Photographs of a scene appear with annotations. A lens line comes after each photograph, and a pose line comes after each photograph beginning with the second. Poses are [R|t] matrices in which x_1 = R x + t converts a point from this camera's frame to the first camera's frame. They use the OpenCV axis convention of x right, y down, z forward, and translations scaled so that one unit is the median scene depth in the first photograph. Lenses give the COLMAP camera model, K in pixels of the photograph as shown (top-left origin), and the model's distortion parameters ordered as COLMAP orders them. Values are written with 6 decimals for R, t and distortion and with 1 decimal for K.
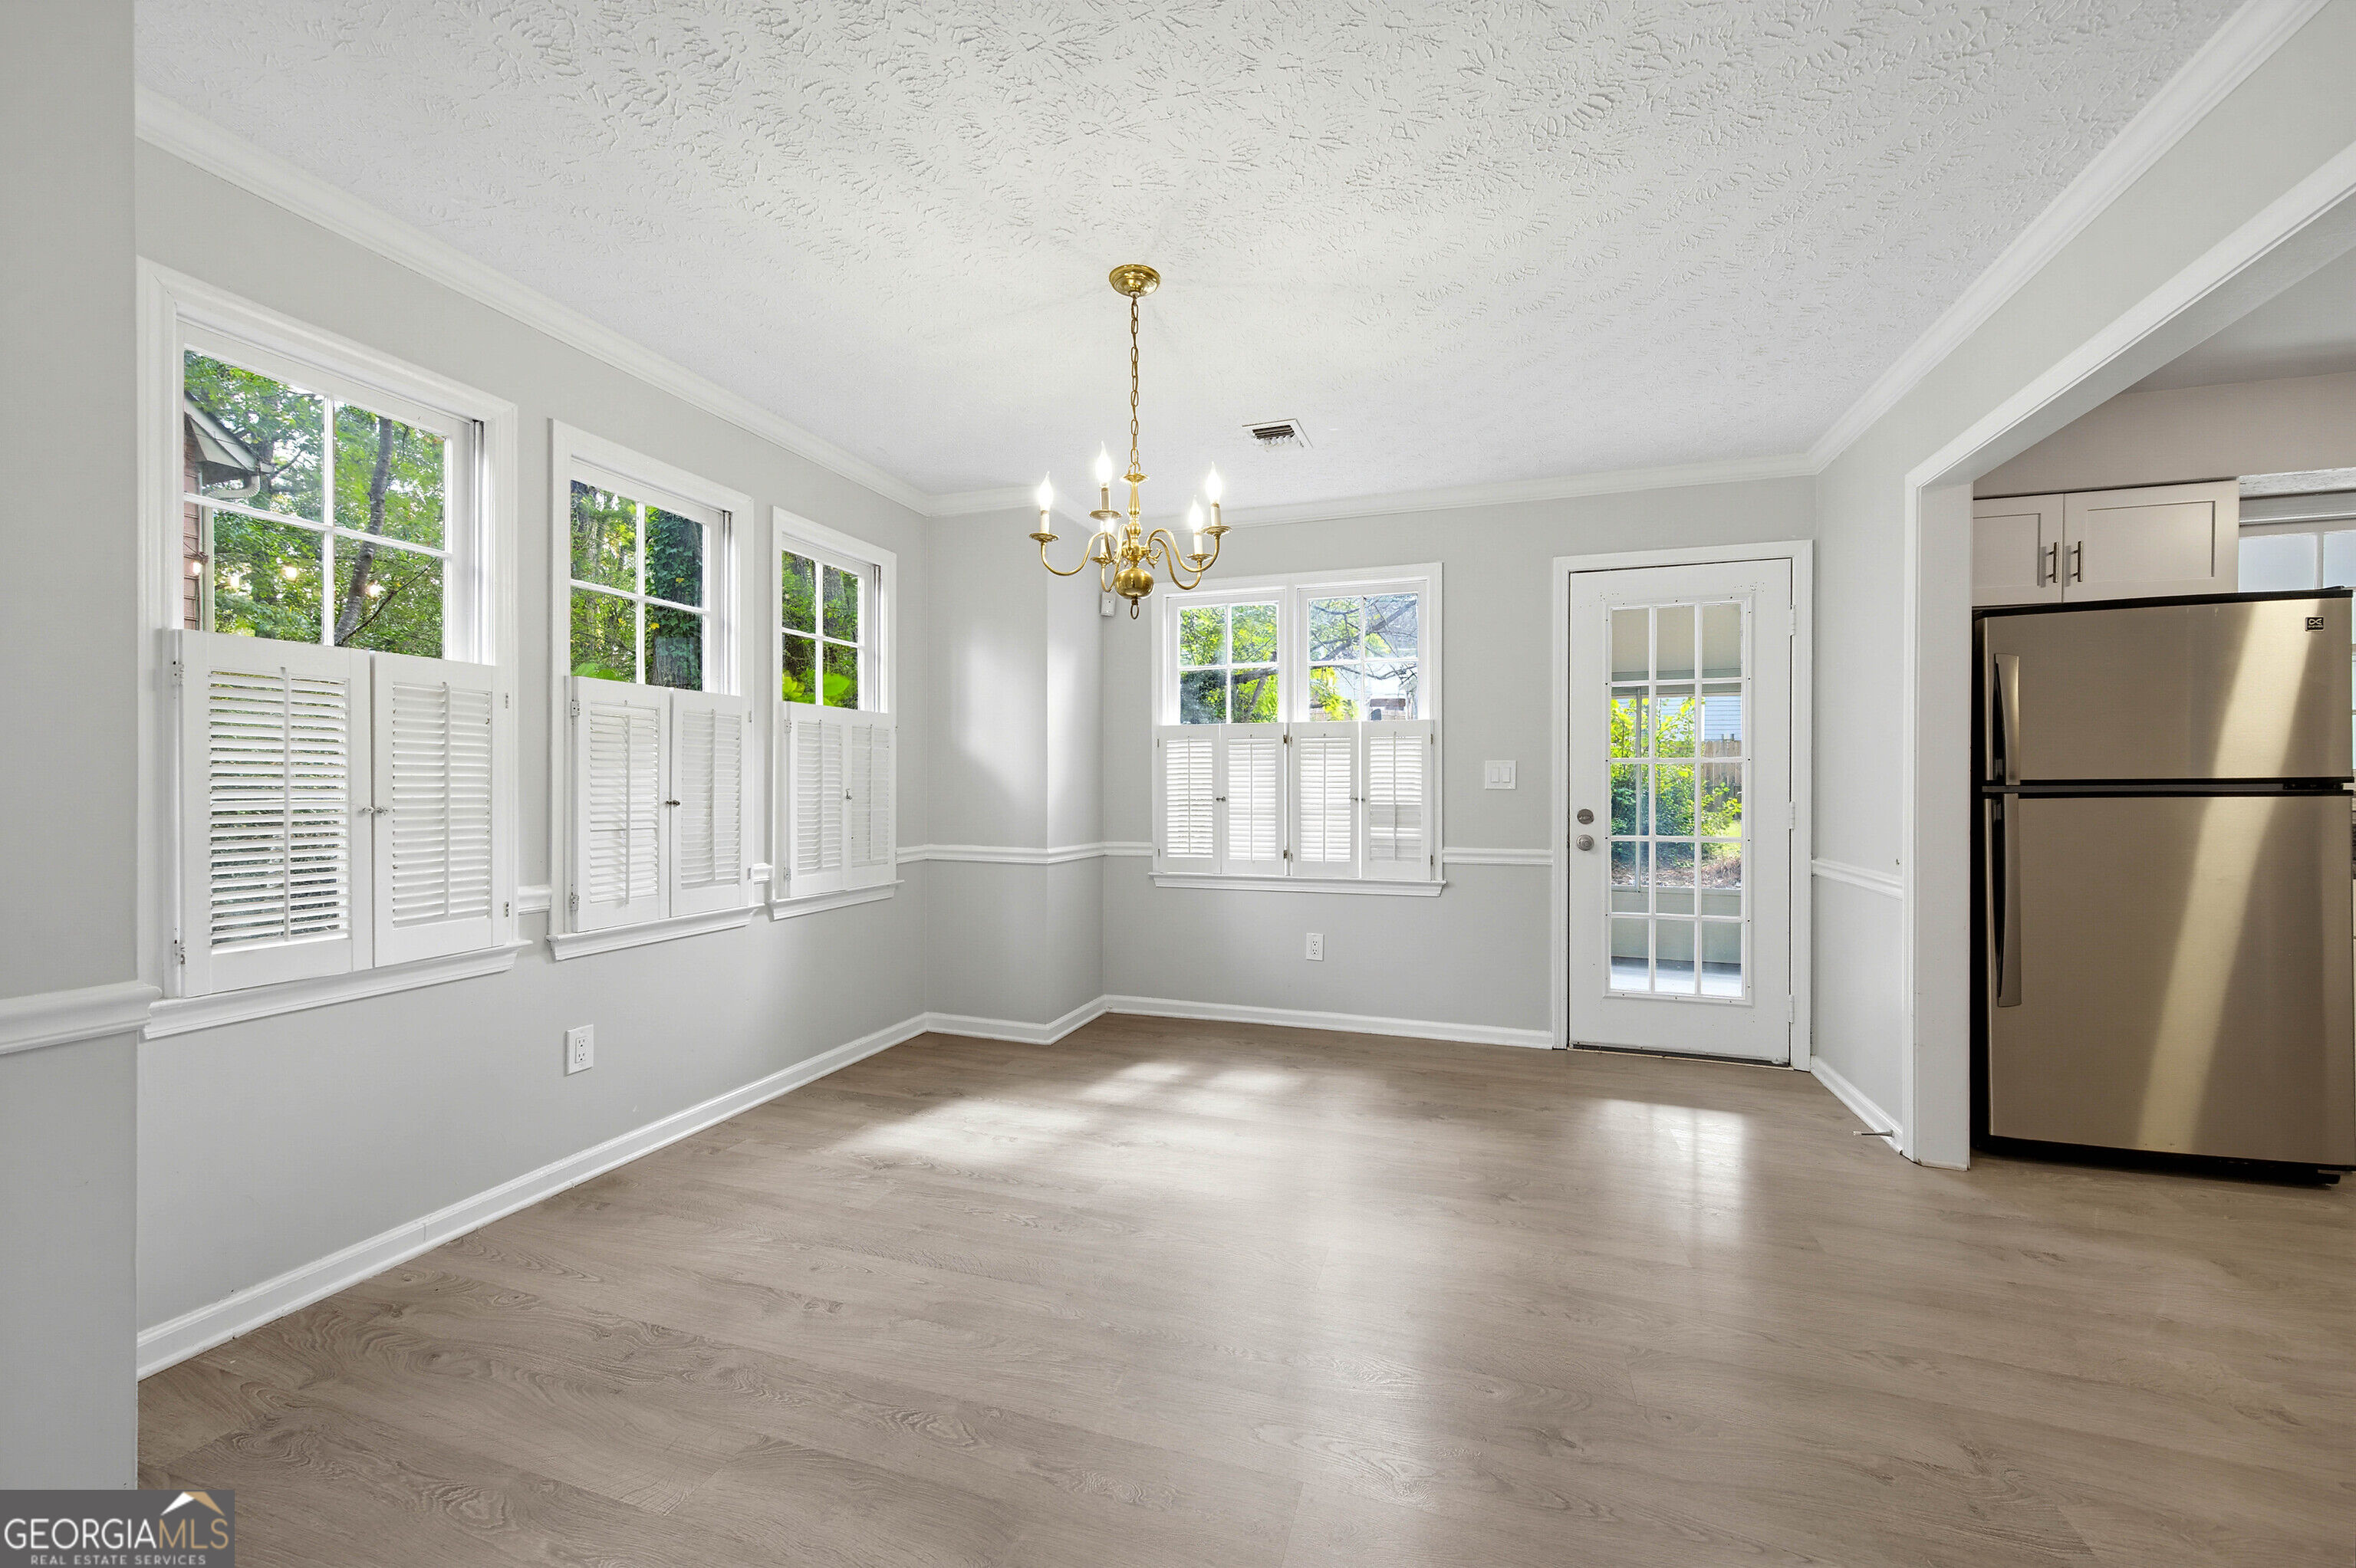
lens RADIAL K [[927.5, 0, 1176.6], [0, 927.5, 779.4], [0, 0, 1]] dist [0.003976, -0.001859]
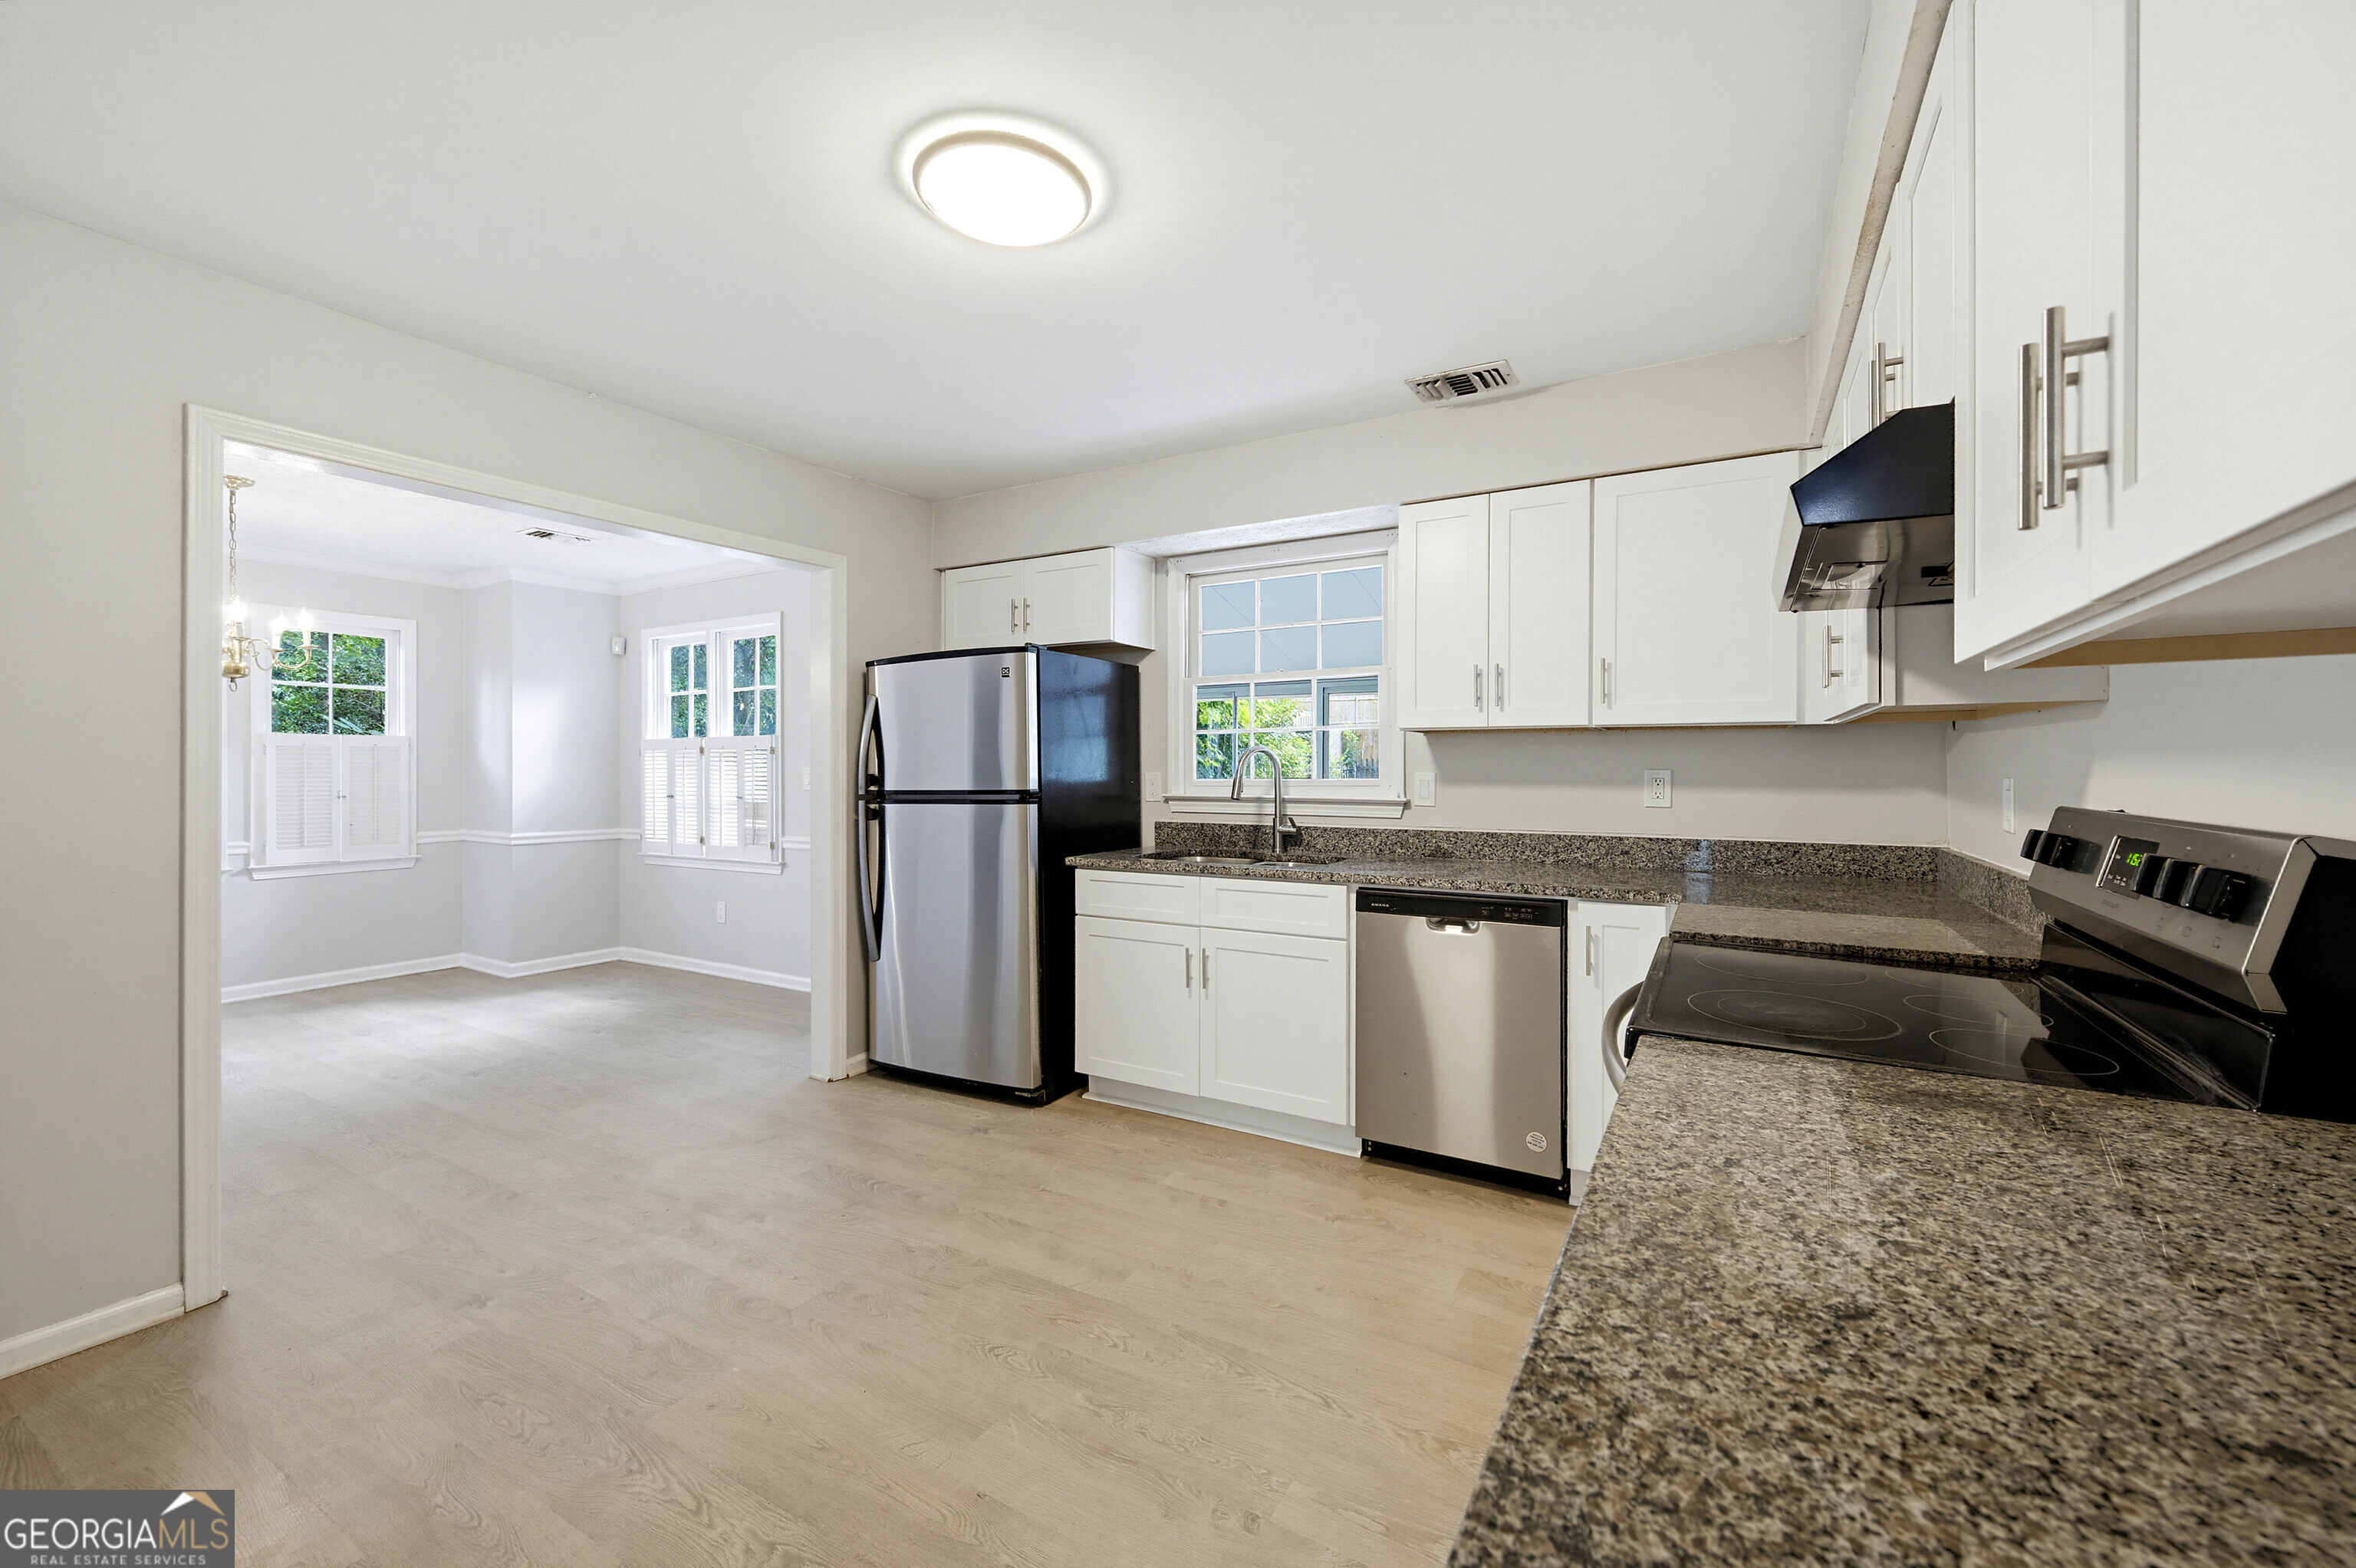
lens RADIAL K [[927.5, 0, 1206.8], [0, 927.5, 772.5], [0, 0, 1]] dist [0.003976, -0.001859]
pose [[0.981633, -0.001278, -0.190773, 1.254886], [0.003252, 0.999944, 0.010032, -0.028345], [0.190750, -0.010469, 0.981583, -0.157629]]
